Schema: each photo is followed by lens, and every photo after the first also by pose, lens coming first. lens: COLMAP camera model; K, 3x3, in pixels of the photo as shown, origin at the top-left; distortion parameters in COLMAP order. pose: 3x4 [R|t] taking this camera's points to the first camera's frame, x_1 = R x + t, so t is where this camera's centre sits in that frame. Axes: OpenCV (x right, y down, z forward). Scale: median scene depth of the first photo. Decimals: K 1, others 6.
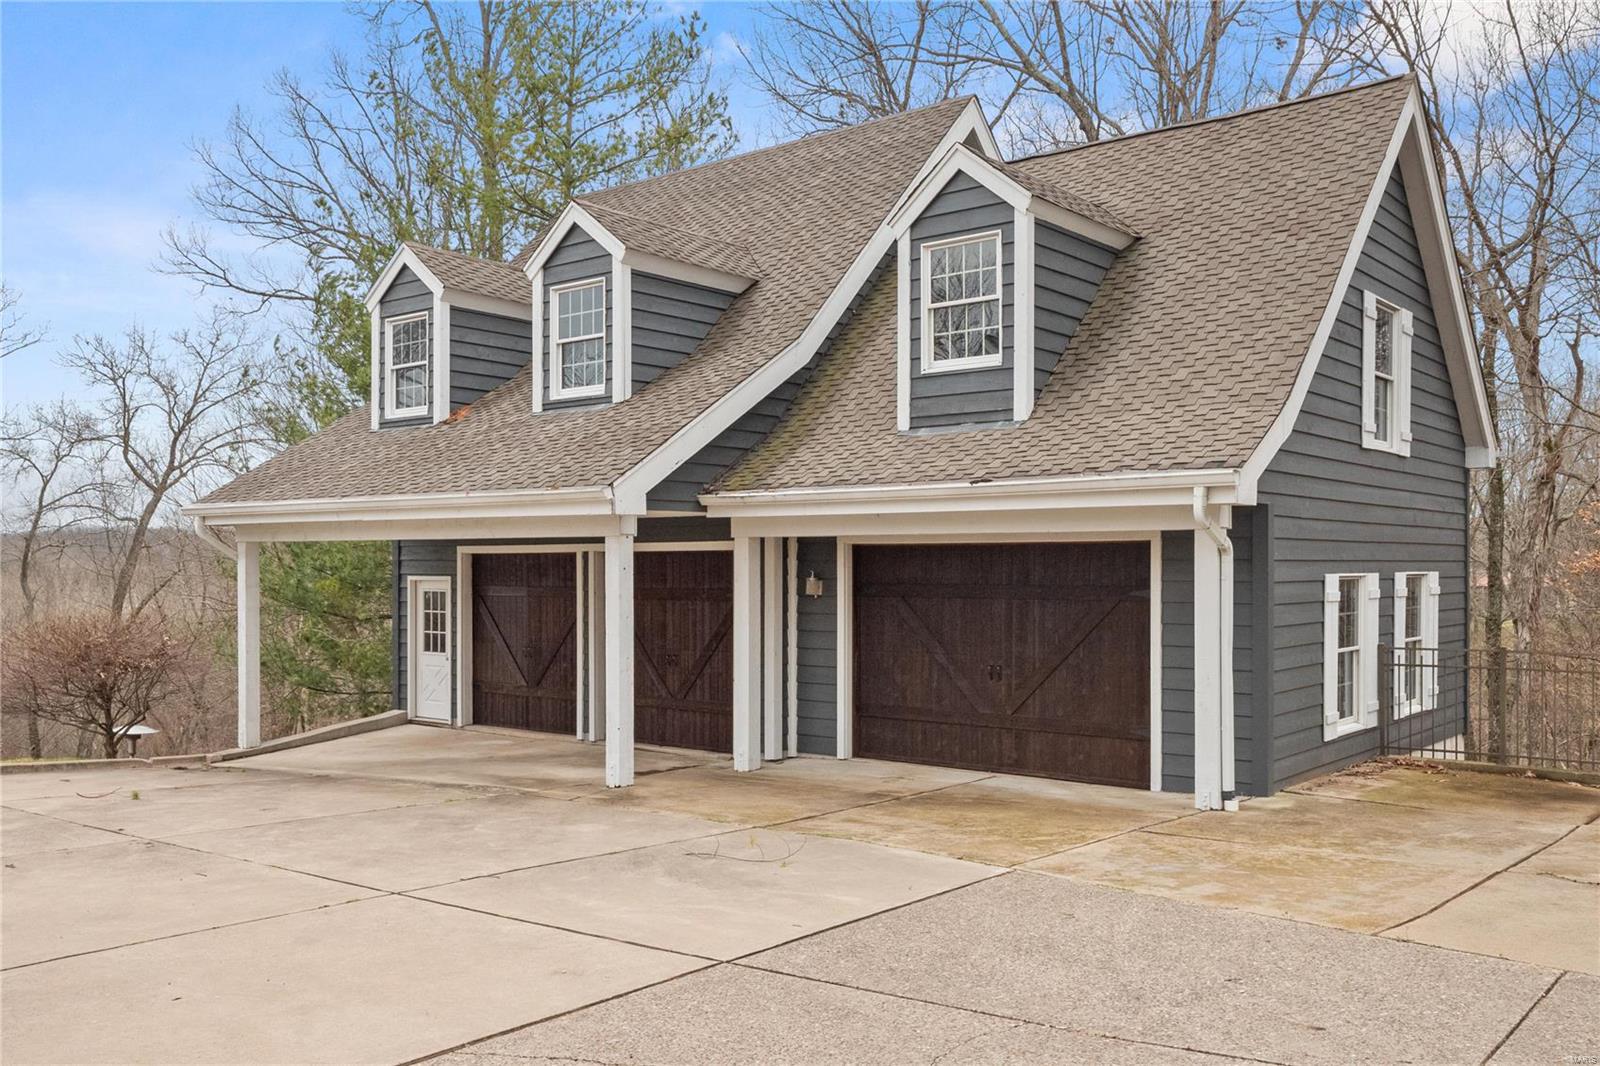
lens RADIAL K [[1387.0, 0, 797.5], [0, 1387.0, 536.5], [0, 0, 1]] dist [0.009330, 0.003138]
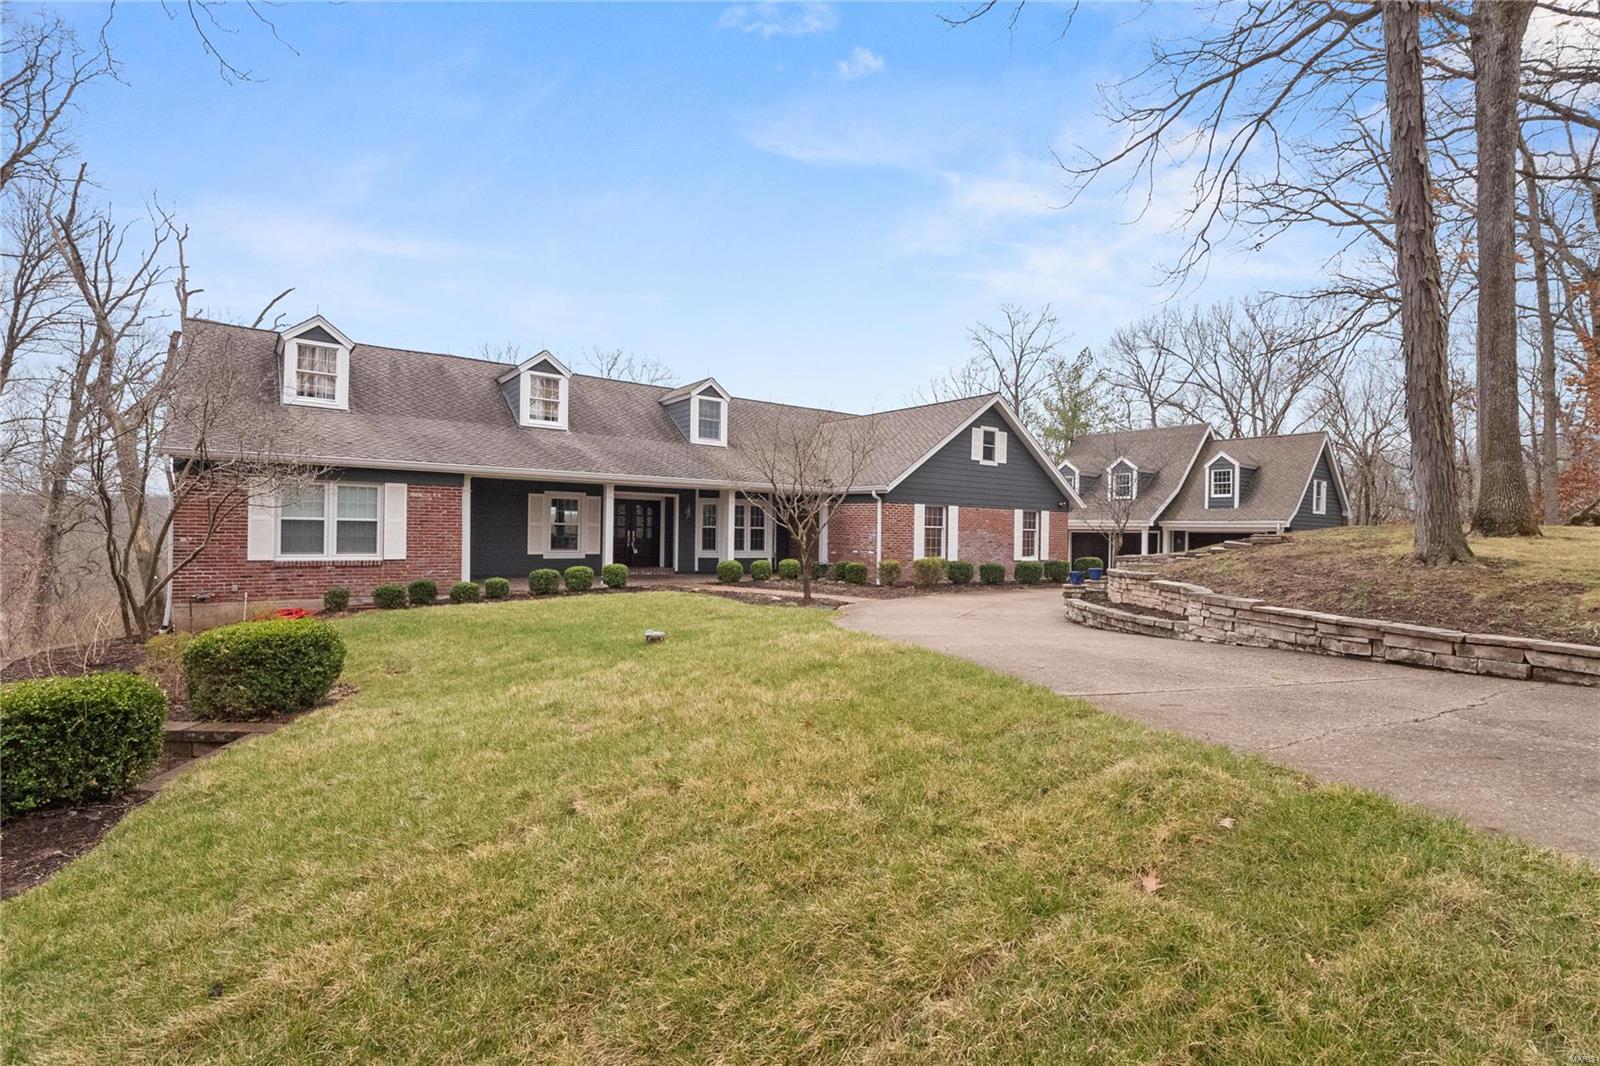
lens RADIAL K [[759.4, 0, 807.6], [0, 759.4, 534.0], [0, 0, 1]] dist [-0.004397, -0.000270]
pose [[0.977118, 0.016326, -0.212068, -0.712255], [-0.011676, 0.999663, 0.023165, -0.034066], [0.212375, -0.020159, 0.976980, -1.854127]]
